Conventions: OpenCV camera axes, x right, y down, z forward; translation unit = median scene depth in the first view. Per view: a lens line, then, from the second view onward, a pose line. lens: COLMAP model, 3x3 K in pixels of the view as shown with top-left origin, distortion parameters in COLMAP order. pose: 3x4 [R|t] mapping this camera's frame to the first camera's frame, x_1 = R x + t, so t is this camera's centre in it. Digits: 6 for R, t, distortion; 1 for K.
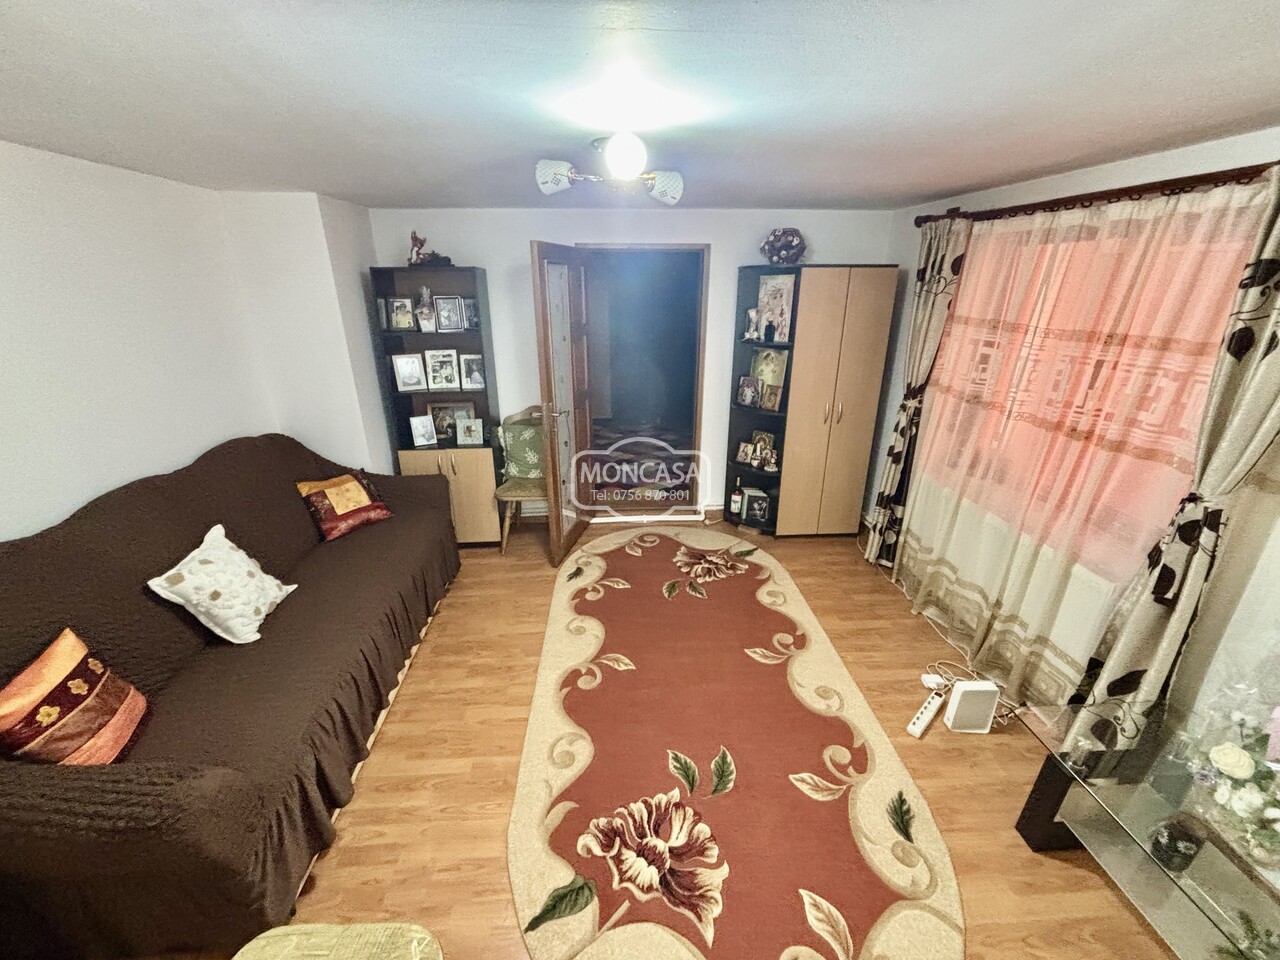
lens RADIAL K [[515.1, 0, 639.0], [0, 515.1, 478.6], [0, 0, 1]] dist [0.001151, 0.000111]
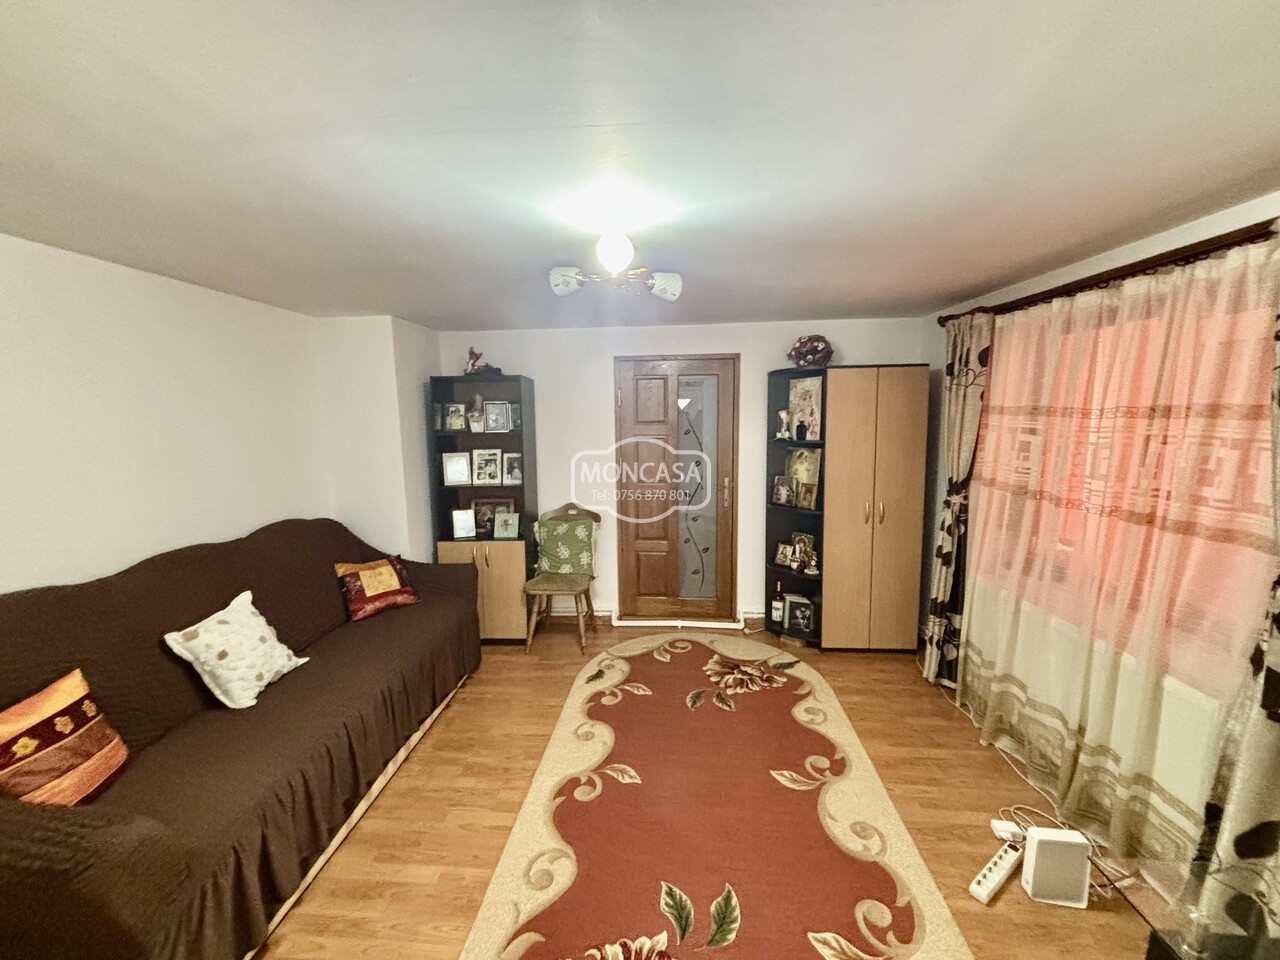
lens RADIAL K [[515.1, 0, 638.3], [0, 515.1, 478.4], [0, 0, 1]] dist [0.001151, 0.000111]
pose [[0.990423, 0.004732, -0.137986, 0.108755], [-0.037319, 0.971387, -0.234553, 0.070225], [0.132928, 0.237456, 0.962260, 0.023411]]
